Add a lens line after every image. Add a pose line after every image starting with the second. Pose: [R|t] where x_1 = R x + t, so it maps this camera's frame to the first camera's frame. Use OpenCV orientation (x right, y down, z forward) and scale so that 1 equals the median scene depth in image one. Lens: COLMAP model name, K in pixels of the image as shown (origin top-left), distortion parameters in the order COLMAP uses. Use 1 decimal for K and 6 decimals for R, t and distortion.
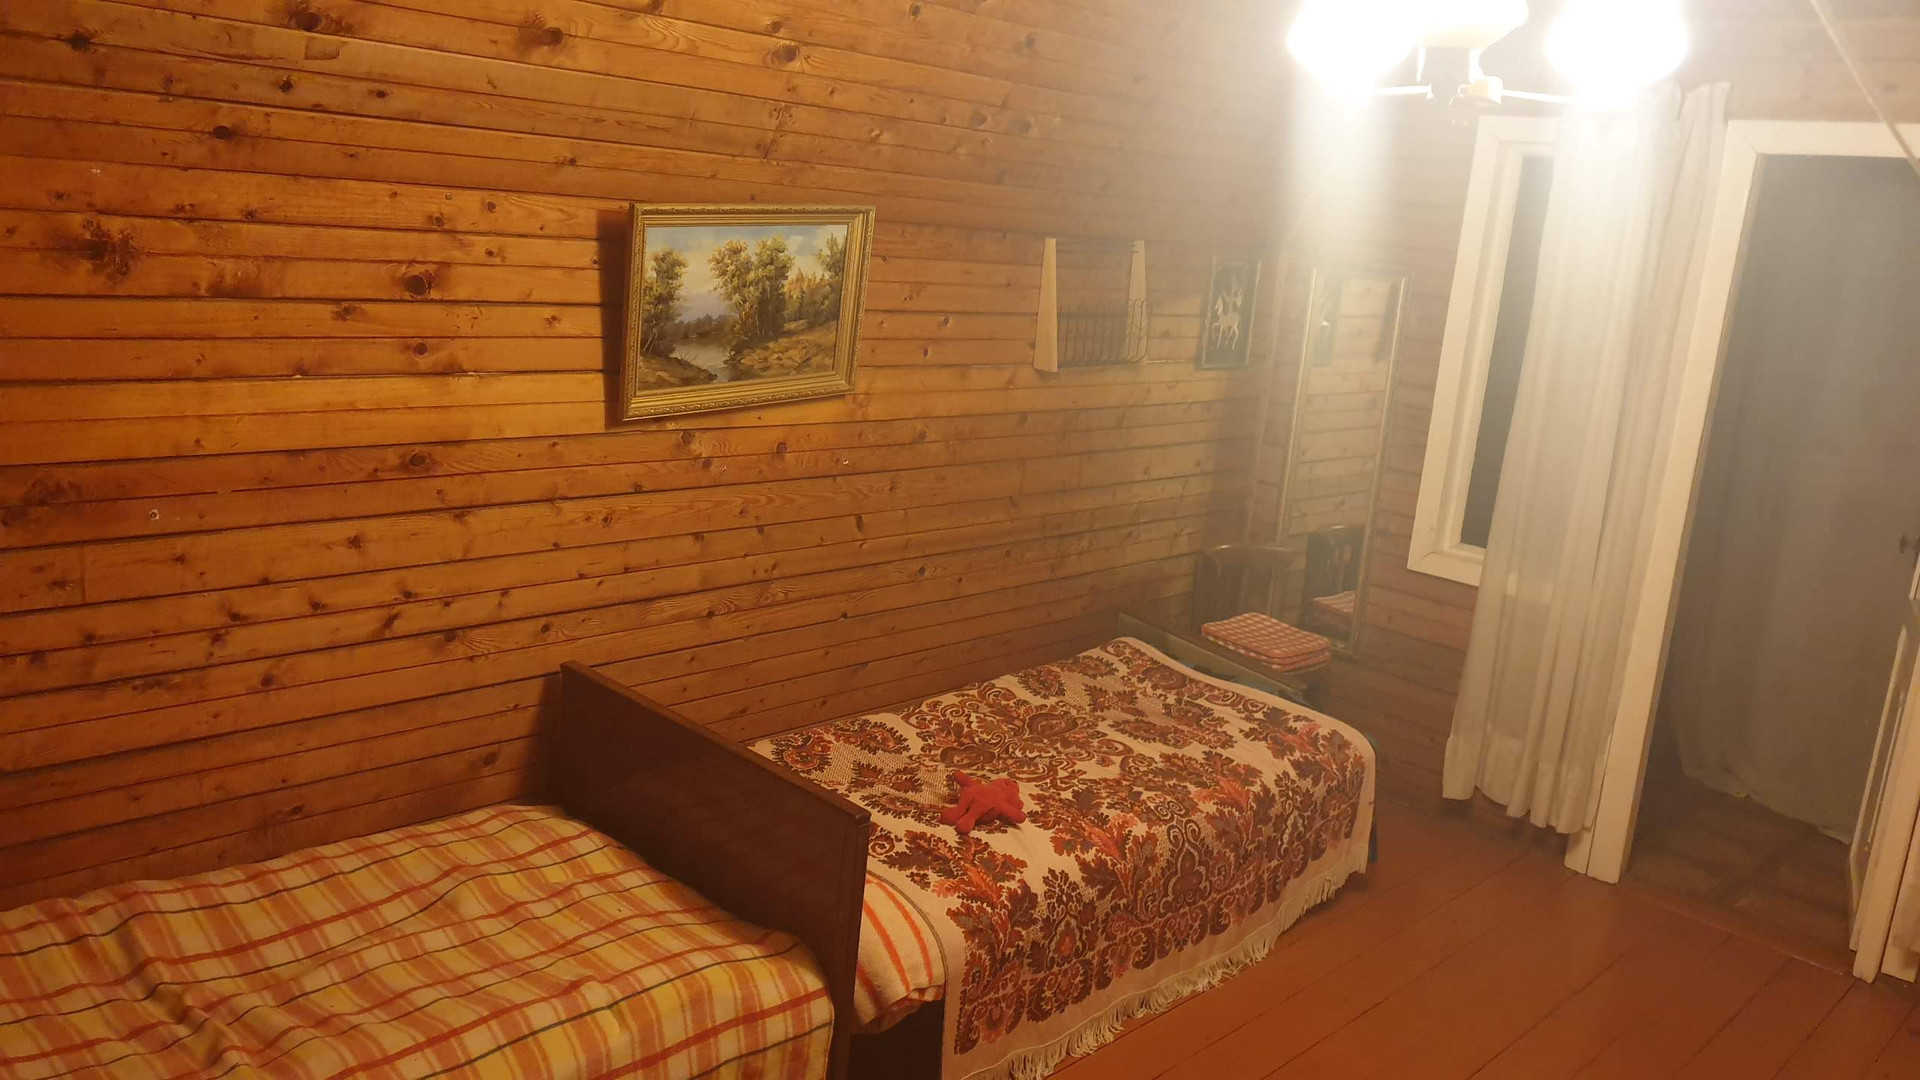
lens RADIAL K [[1429.6, 0, 960.0], [0, 1429.6, 540.0], [0, 0, 1]] dist [0.004216, 0.002631]
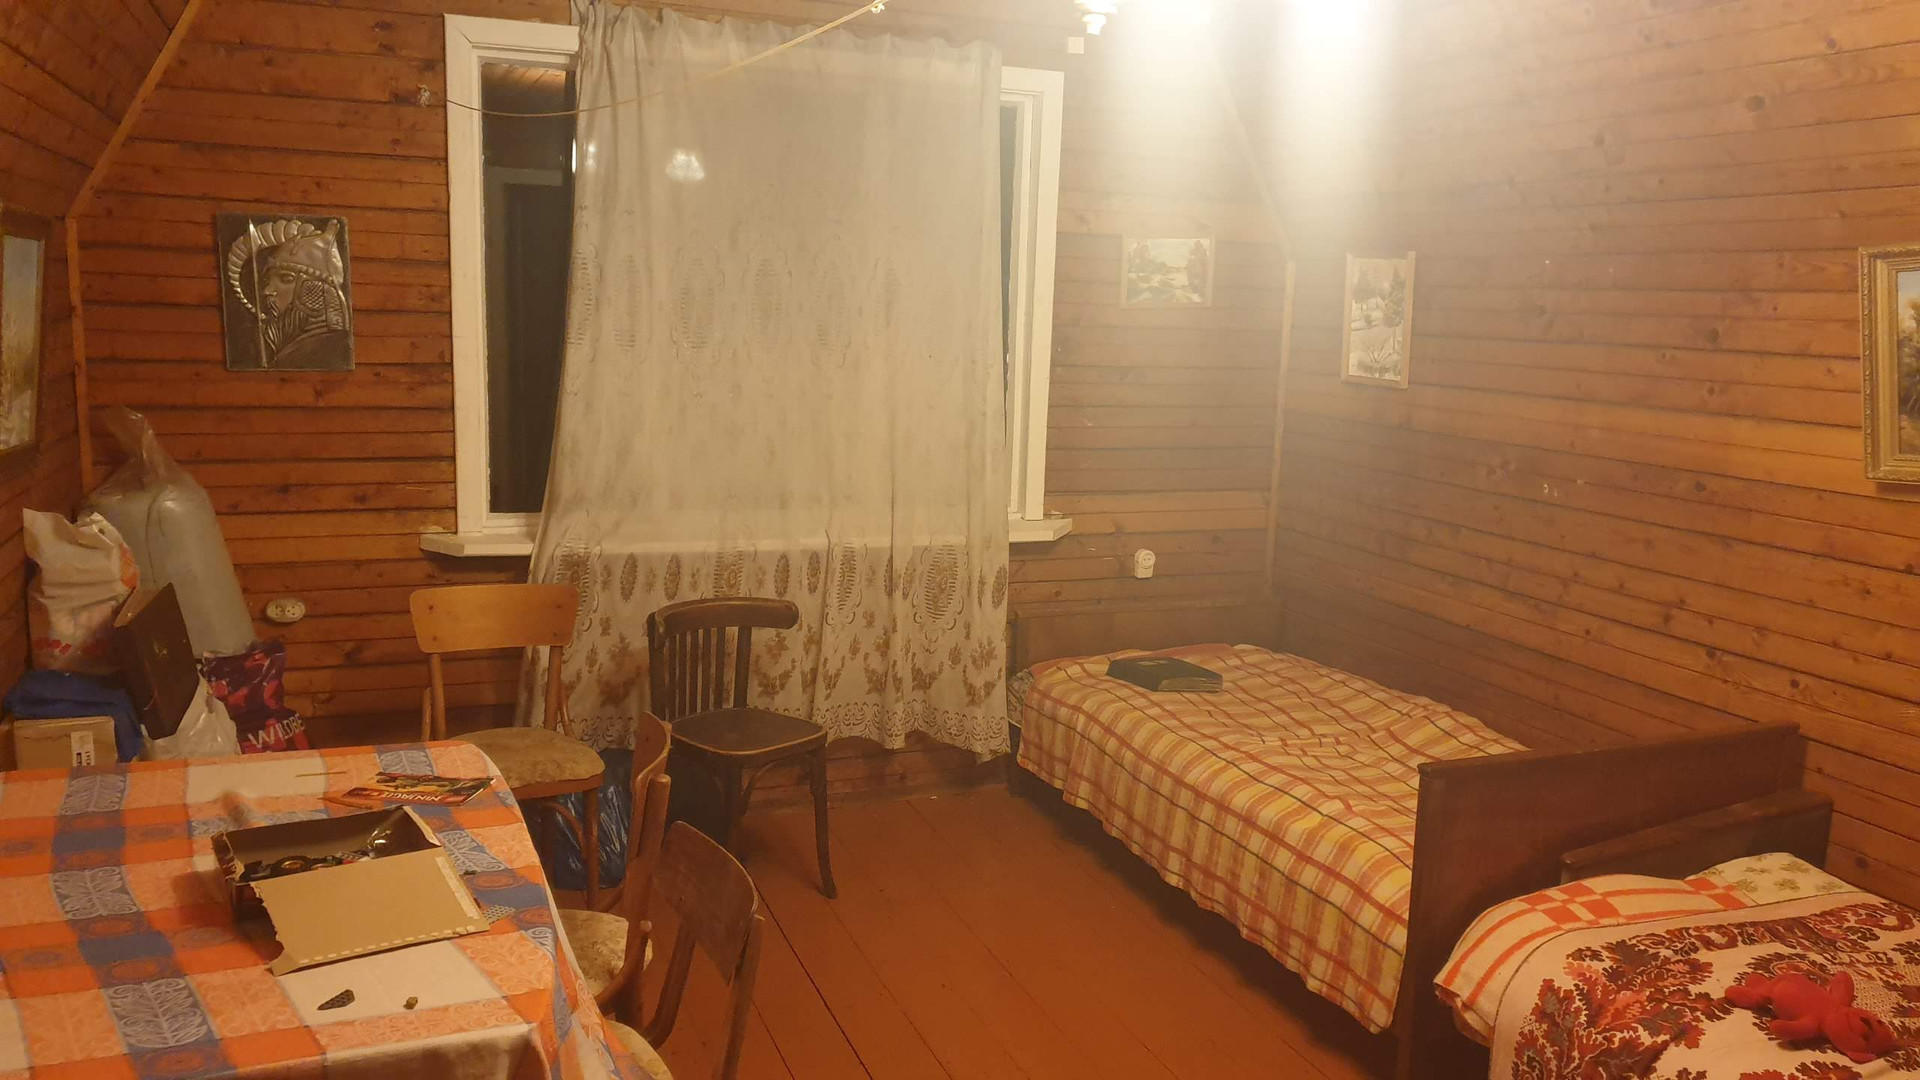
lens RADIAL K [[1429.6, 0, 960.0], [0, 1429.6, 540.0], [0, 0, 1]] dist [0.004216, 0.002631]
pose [[-0.391438, 0.062491, -0.918080, 0.930404], [-0.263388, 0.948341, 0.176851, -0.062271], [0.881705, 0.311038, -0.354757, 0.897554]]
